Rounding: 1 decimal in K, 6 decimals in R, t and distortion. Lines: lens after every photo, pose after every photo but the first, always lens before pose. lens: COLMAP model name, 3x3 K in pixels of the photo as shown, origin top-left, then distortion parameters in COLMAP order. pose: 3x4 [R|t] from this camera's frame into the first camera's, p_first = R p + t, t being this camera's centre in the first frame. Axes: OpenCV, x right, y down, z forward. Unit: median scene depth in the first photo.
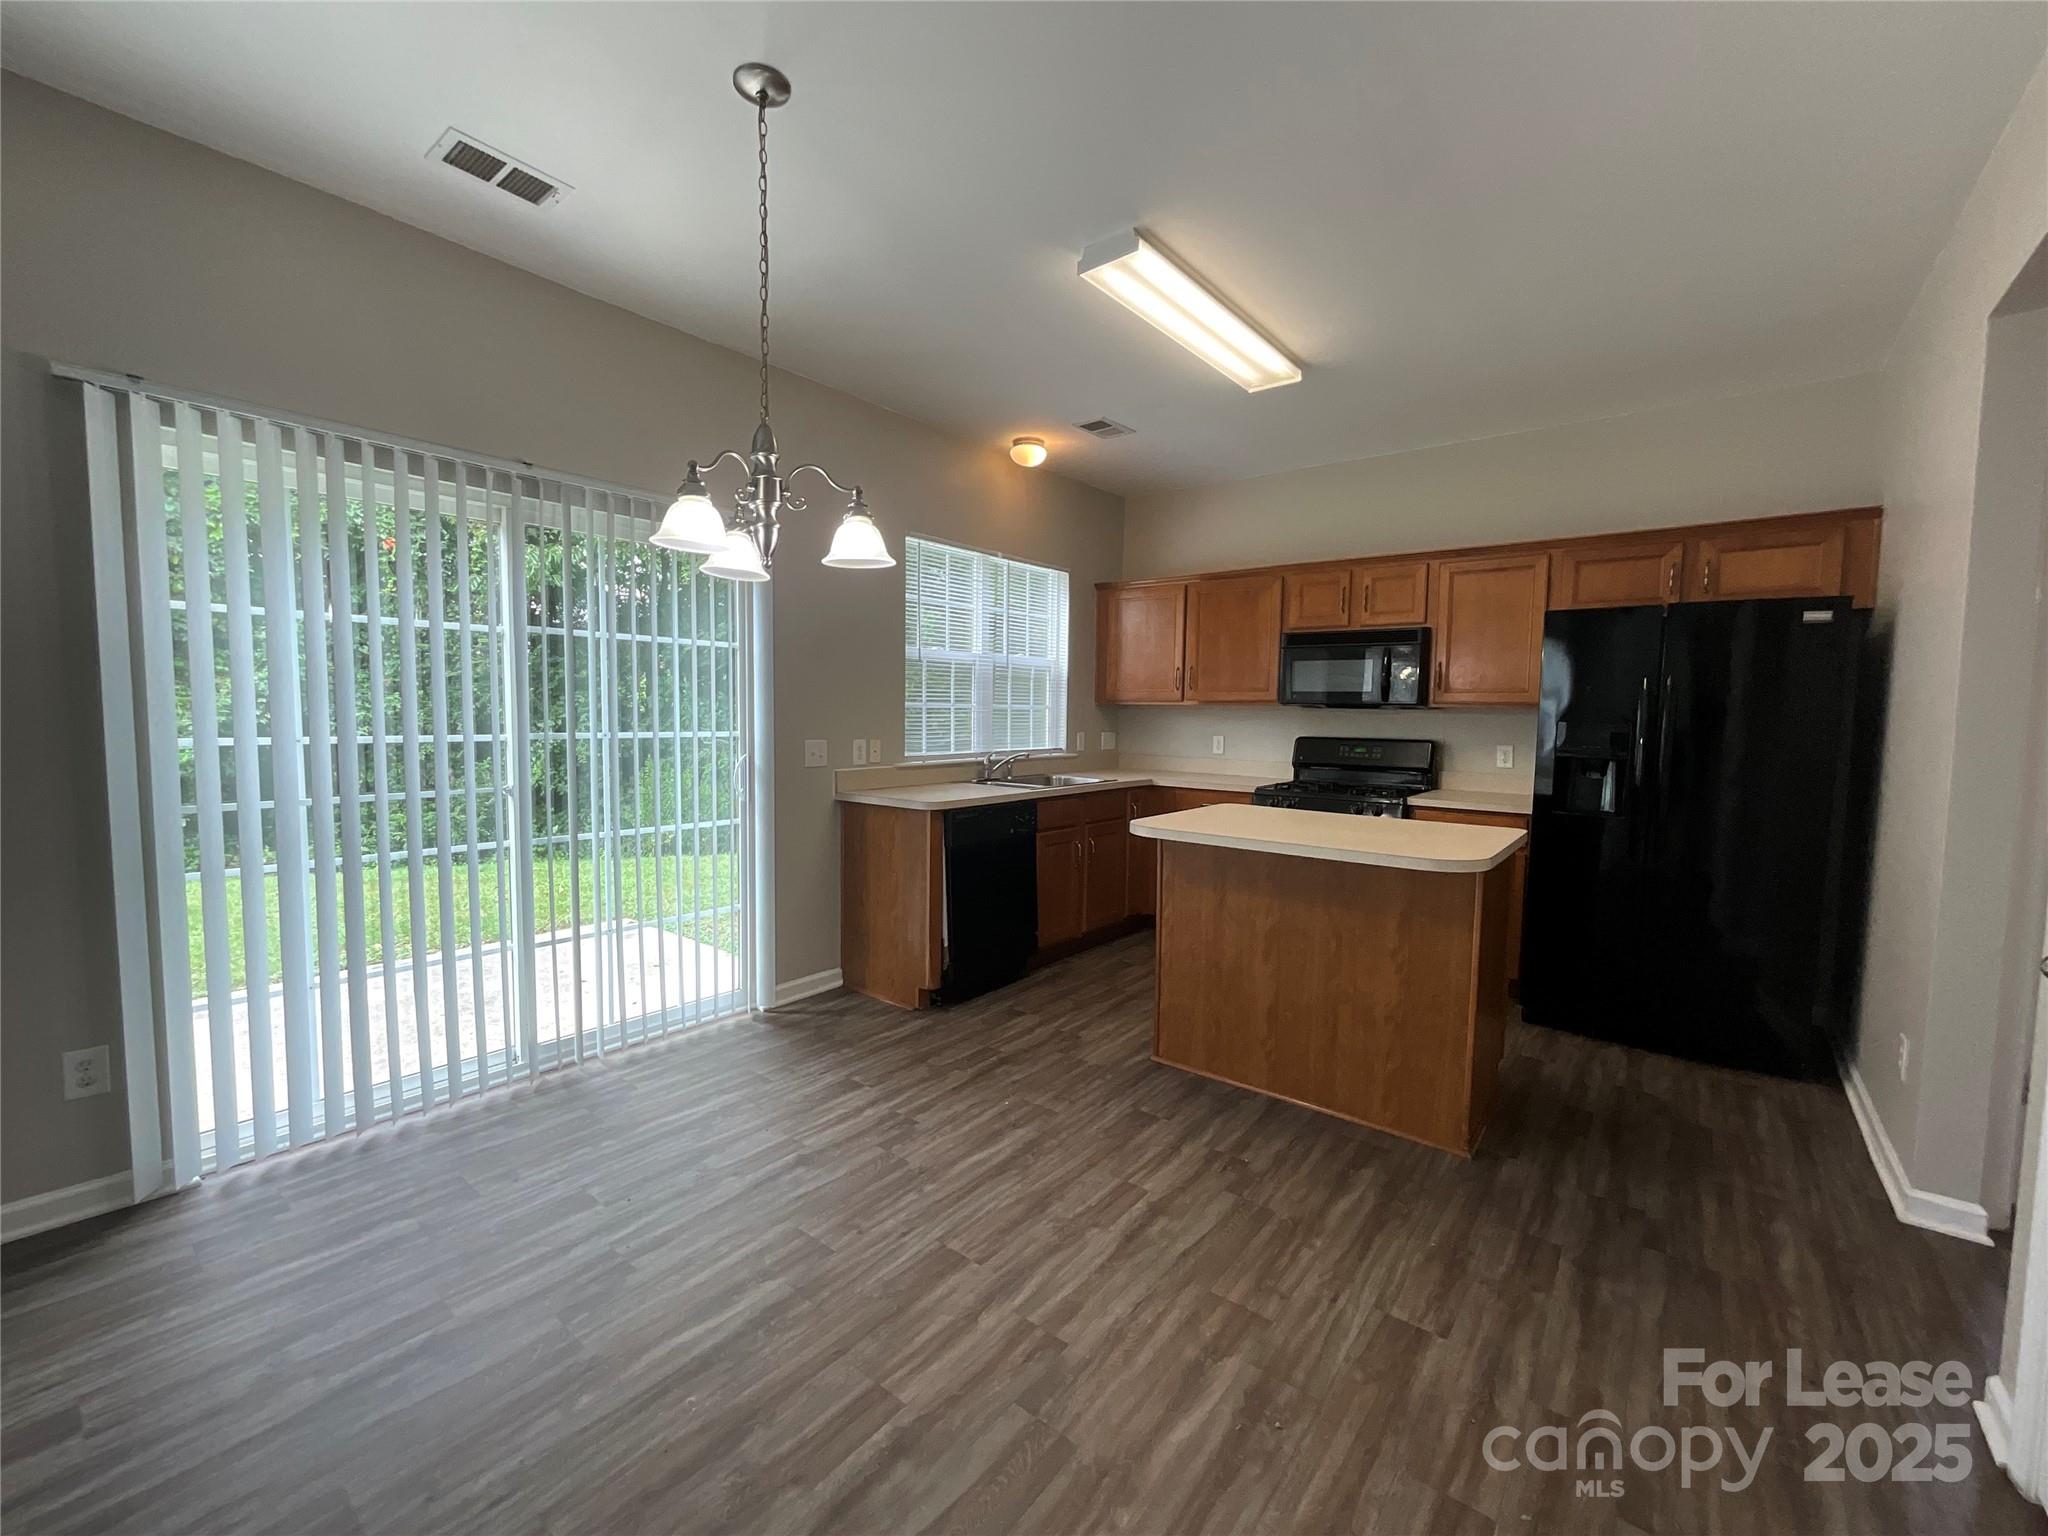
lens RADIAL K [[826.4, 0, 1028.0], [0, 826.4, 766.0], [0, 0, 1]] dist [0.000127, -0.000105]
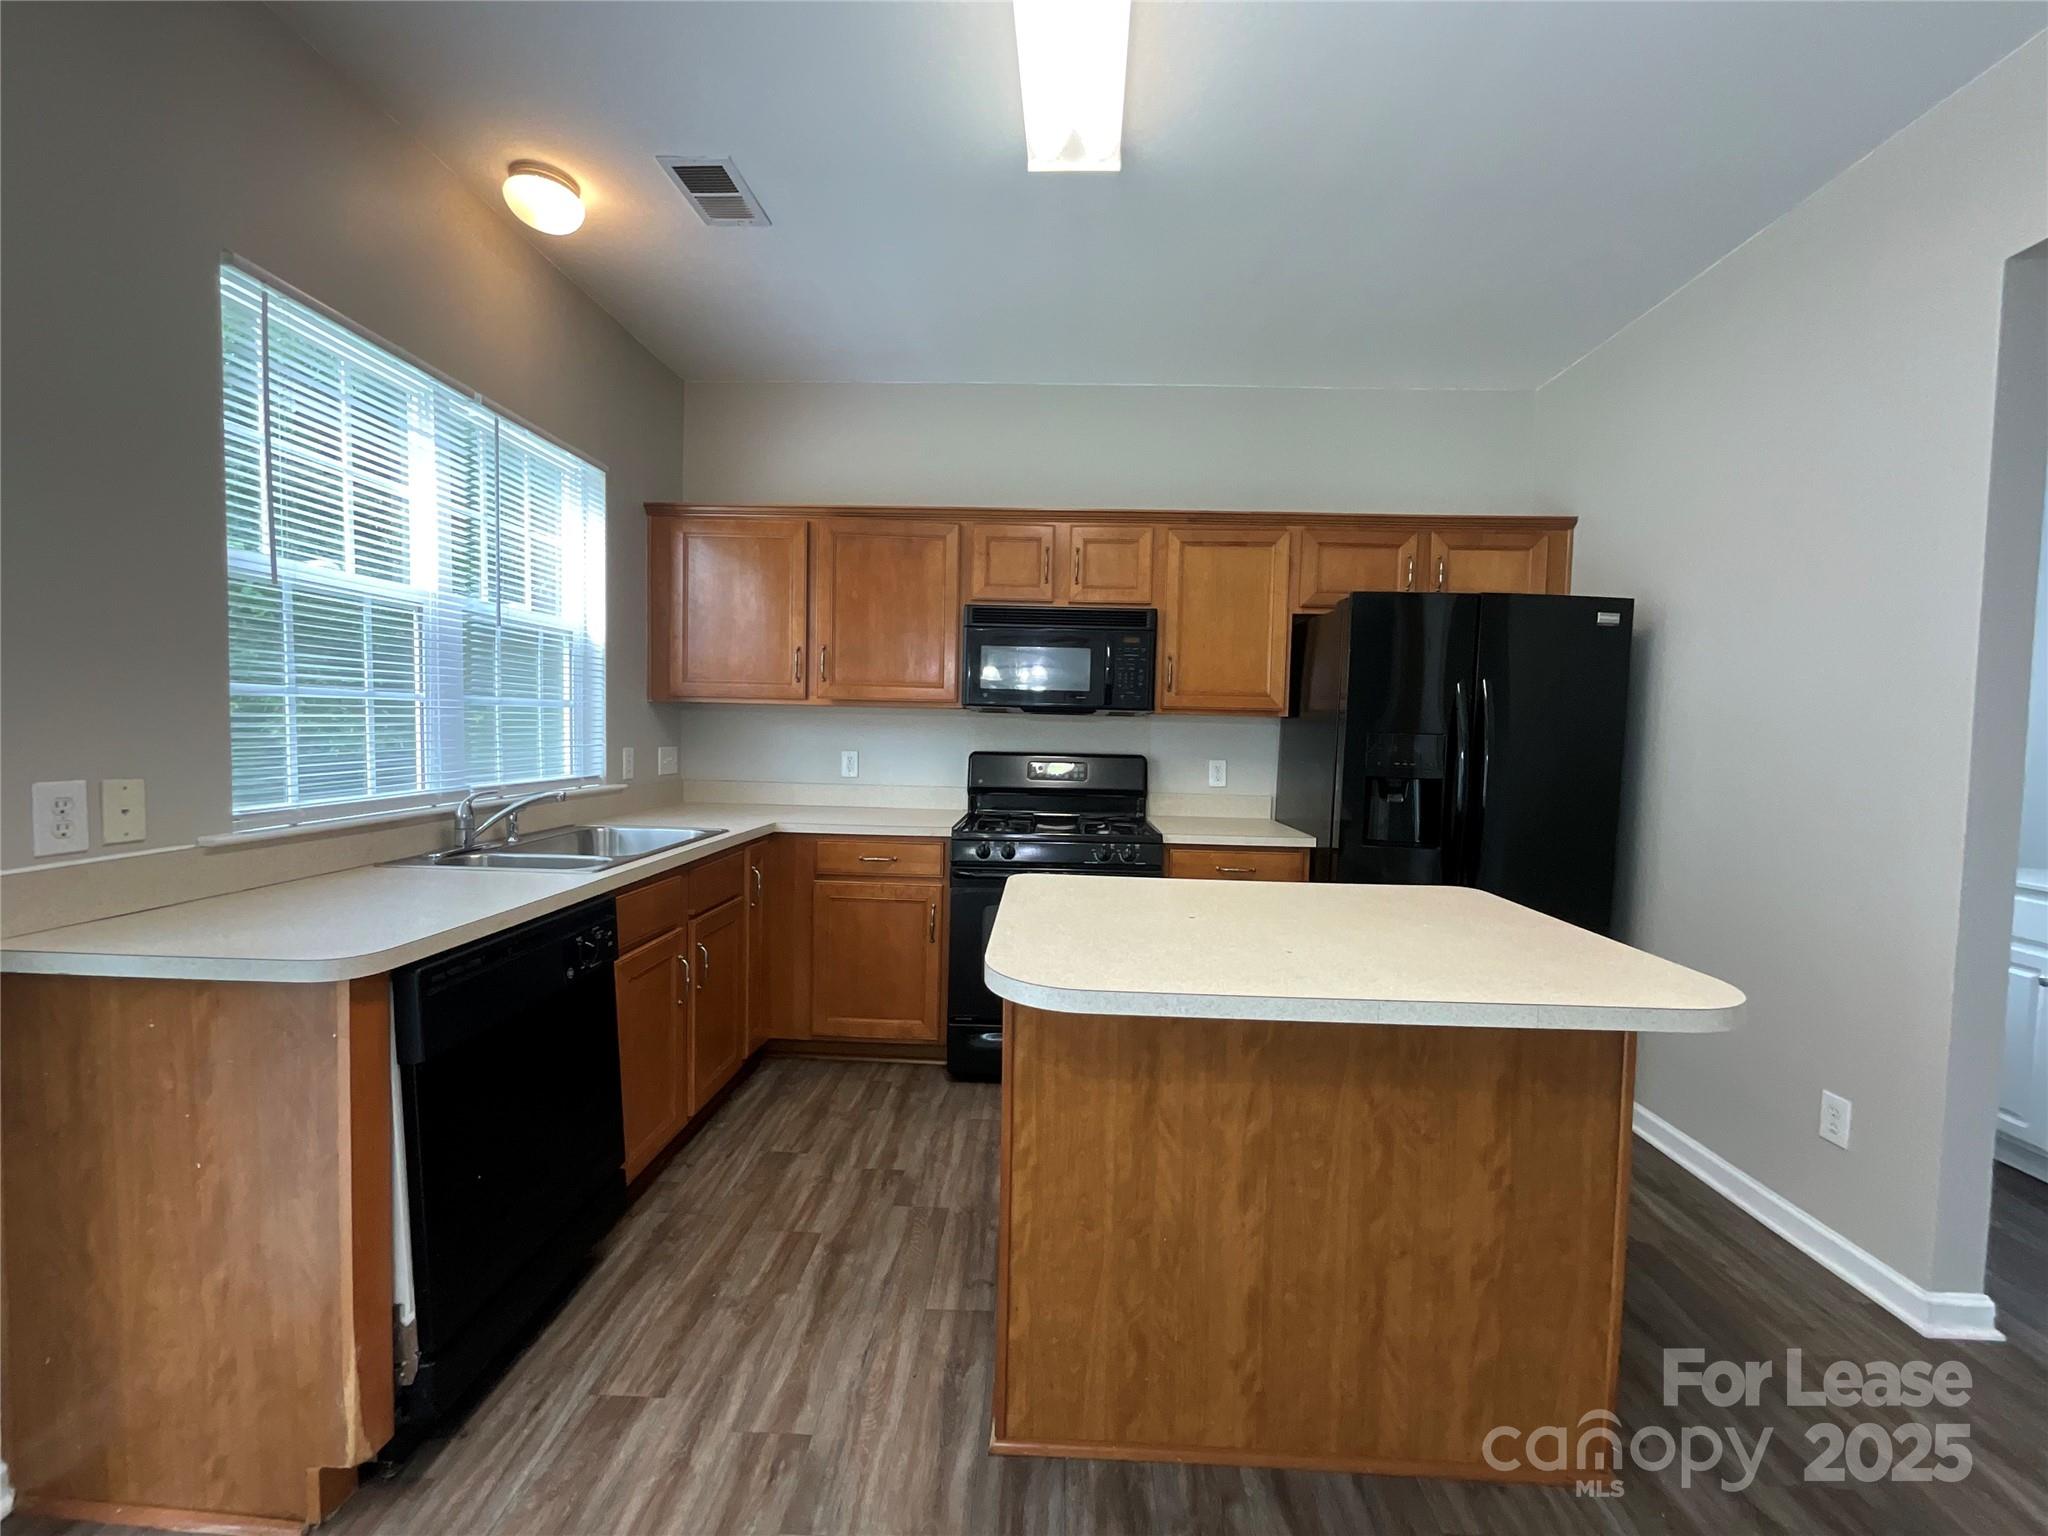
lens RADIAL K [[826.4, 0, 1023.4], [0, 826.4, 768.2], [0, 0, 1]] dist [0.000127, -0.000105]
pose [[0.804105, -0.025515, 0.593940, -0.077082], [0.028691, 0.999580, 0.004098, -0.025514], [-0.593795, 0.013746, 0.804499, 0.443257]]
